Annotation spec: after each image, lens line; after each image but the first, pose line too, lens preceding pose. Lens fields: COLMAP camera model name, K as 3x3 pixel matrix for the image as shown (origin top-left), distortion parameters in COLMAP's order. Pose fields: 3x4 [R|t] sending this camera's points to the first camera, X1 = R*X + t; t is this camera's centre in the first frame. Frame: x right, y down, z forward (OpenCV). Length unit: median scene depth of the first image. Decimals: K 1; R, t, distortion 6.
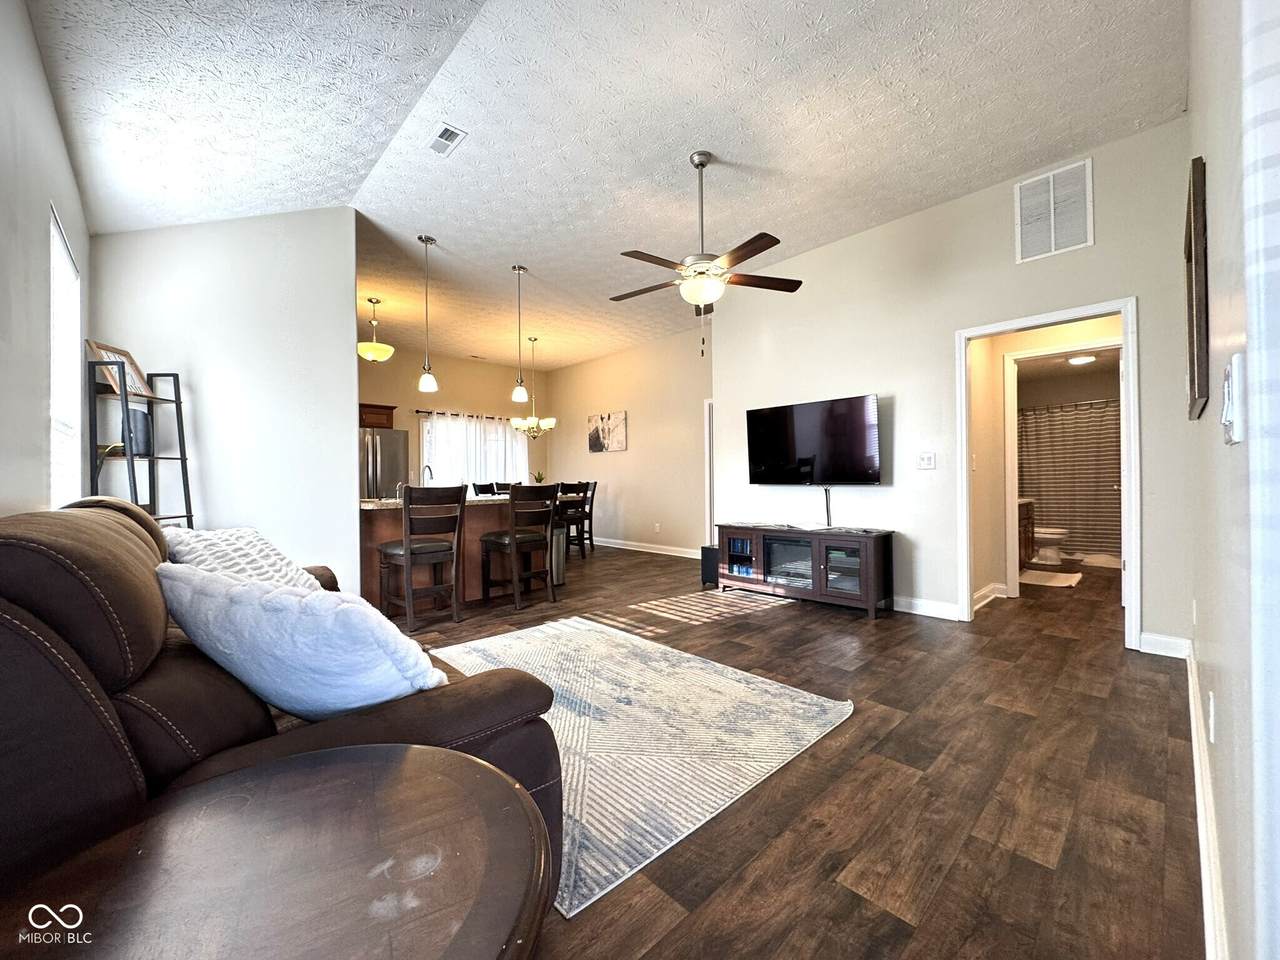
lens RADIAL K [[505.3, 0, 639.6], [0, 505.3, 478.5], [0, 0, 1]] dist [0.000151, -0.000160]
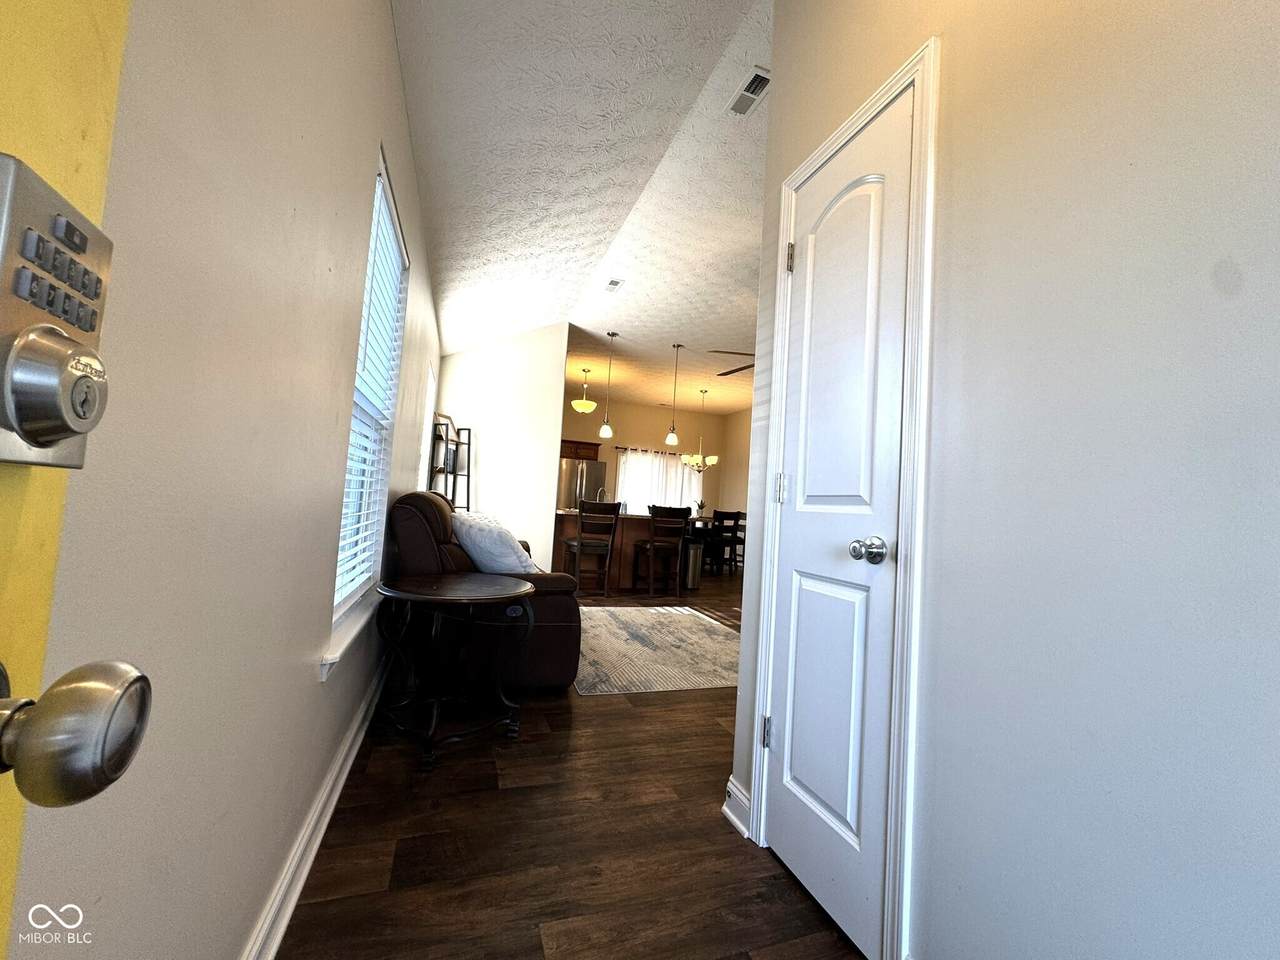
lens RADIAL K [[505.3, 0, 641.9], [0, 505.3, 479.2], [0, 0, 1]] dist [0.000151, -0.000160]
pose [[0.913328, 0.048719, -0.404299, 0.298698], [-0.074678, 0.996019, -0.048679, 0.011742], [0.400318, 0.074652, 0.913330, -0.302901]]
